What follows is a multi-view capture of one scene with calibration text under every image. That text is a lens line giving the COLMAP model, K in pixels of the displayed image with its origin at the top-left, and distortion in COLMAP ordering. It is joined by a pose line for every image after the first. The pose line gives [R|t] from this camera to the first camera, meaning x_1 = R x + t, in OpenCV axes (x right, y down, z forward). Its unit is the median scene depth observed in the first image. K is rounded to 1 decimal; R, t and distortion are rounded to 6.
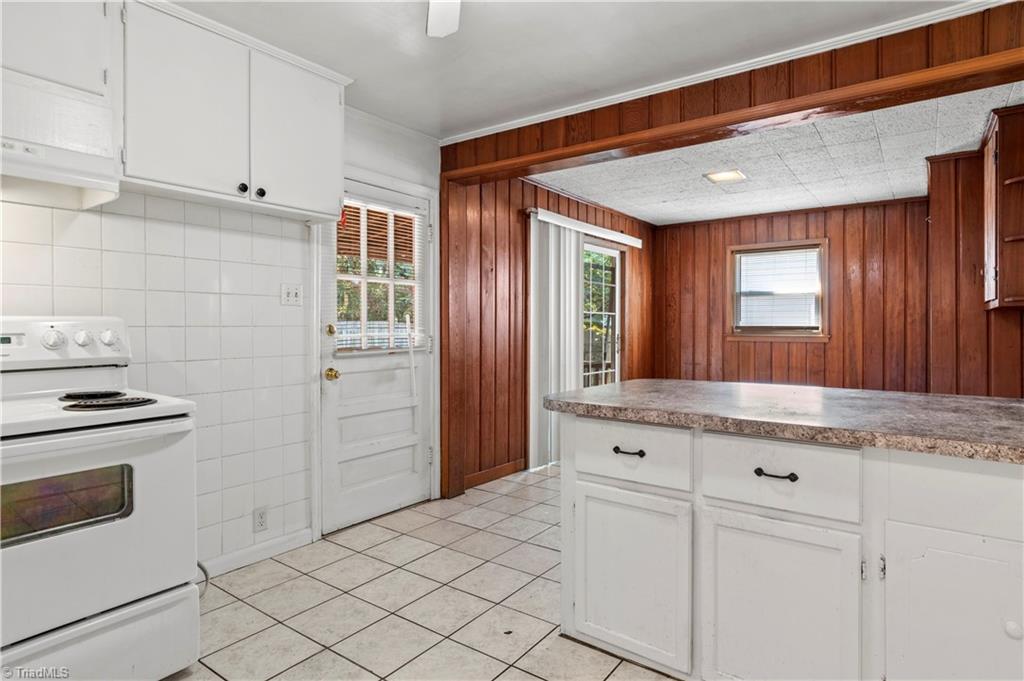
lens RADIAL K [[569.7, 0, 526.1], [0, 569.7, 329.5], [0, 0, 1]] dist [0.013062, 0.001992]
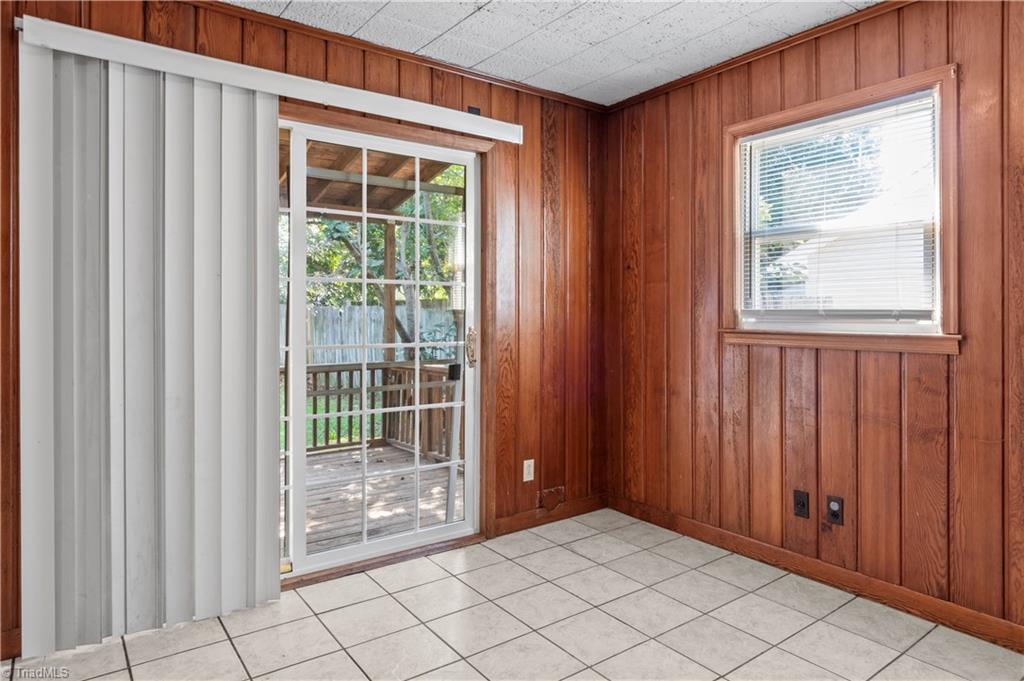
lens RADIAL K [[632.6, 0, 528.6], [0, 632.6, 315.2], [0, 0, 1]] dist [-0.020541, 0.001544]
pose [[0.955515, -0.000120, -0.294942, 0.371251], [-0.000040, 1.000000, -0.000537, -0.001474], [0.294942, 0.000525, 0.955515, 0.522467]]
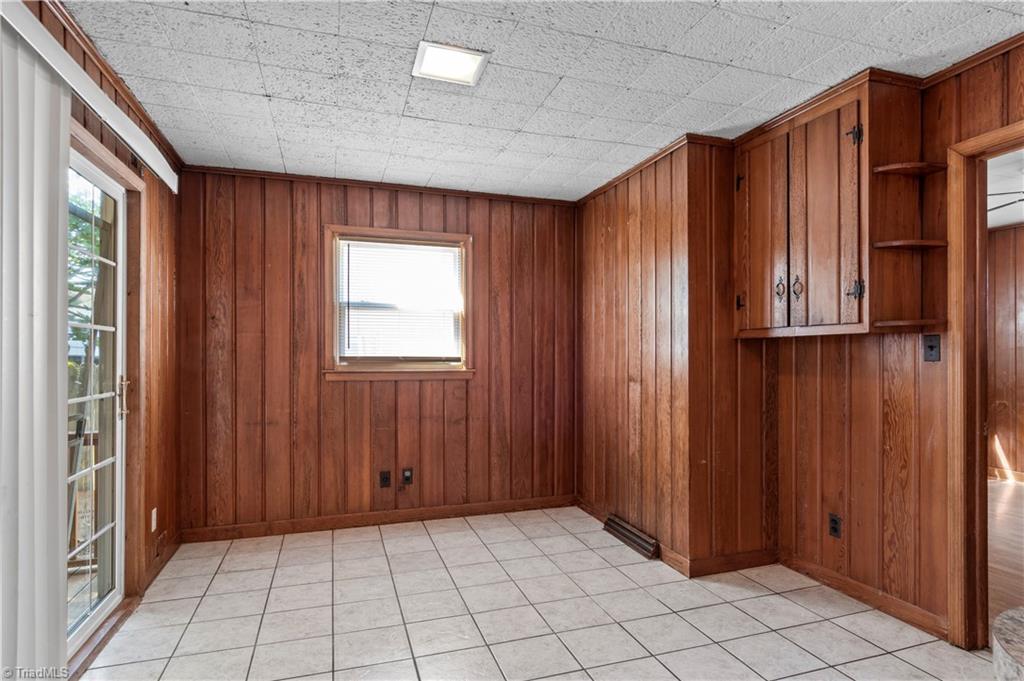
lens RADIAL K [[569.7, 0, 535.9], [0, 569.7, 354.4], [0, 0, 1]] dist [0.013062, 0.001992]
pose [[0.572061, -0.000497, 0.820211, -0.018542], [0.002511, 0.999996, -0.001146, -0.007278], [-0.820208, 0.002715, 0.572060, 0.497967]]
